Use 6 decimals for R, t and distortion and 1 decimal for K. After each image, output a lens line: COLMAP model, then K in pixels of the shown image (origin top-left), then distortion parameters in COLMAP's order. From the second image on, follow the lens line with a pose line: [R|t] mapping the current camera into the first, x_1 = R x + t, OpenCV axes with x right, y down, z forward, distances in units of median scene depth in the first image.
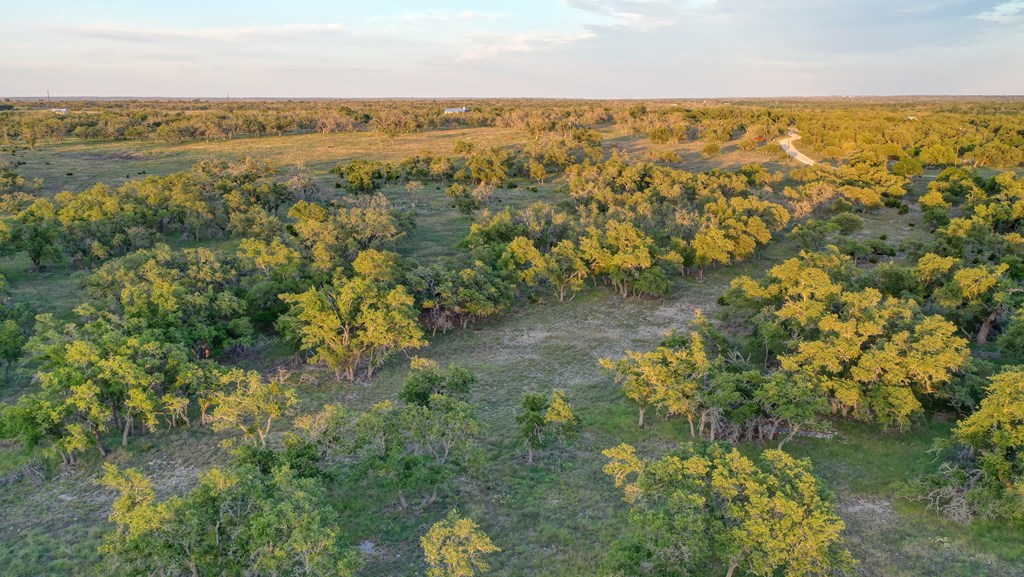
lens RADIAL K [[805.9, 0, 512.0], [0, 805.9, 288.5], [0, 0, 1]] dist [-0.006751, -0.000882]
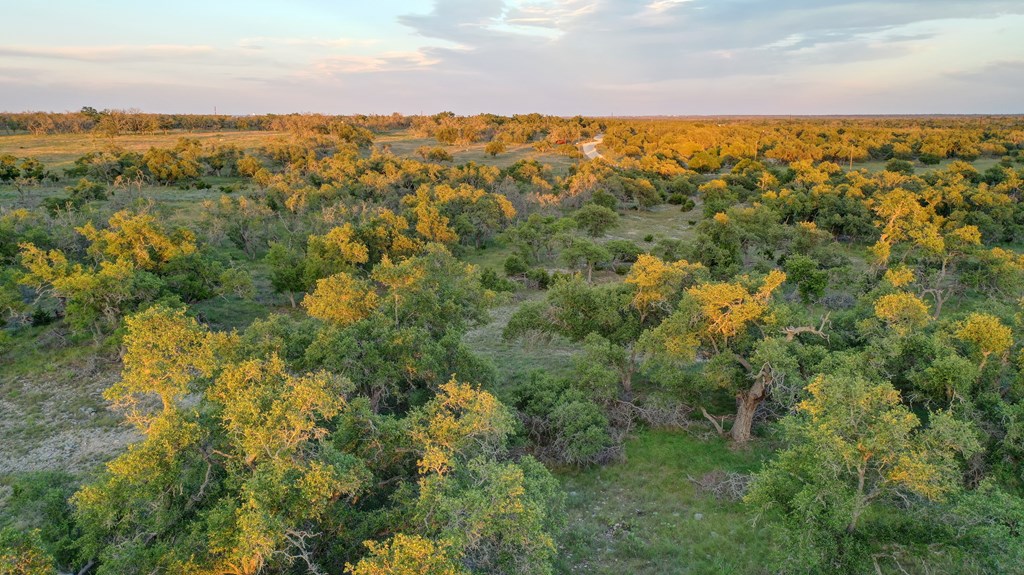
lens RADIAL K [[805.9, 0, 512.0], [0, 805.9, 287.5], [0, 0, 1]] dist [-0.006751, -0.000882]
pose [[0.981602, -0.035186, 0.187668, 0.186724], [0.039597, 0.999019, -0.019811, -0.009163], [-0.186787, 0.026878, 0.982033, 0.285264]]
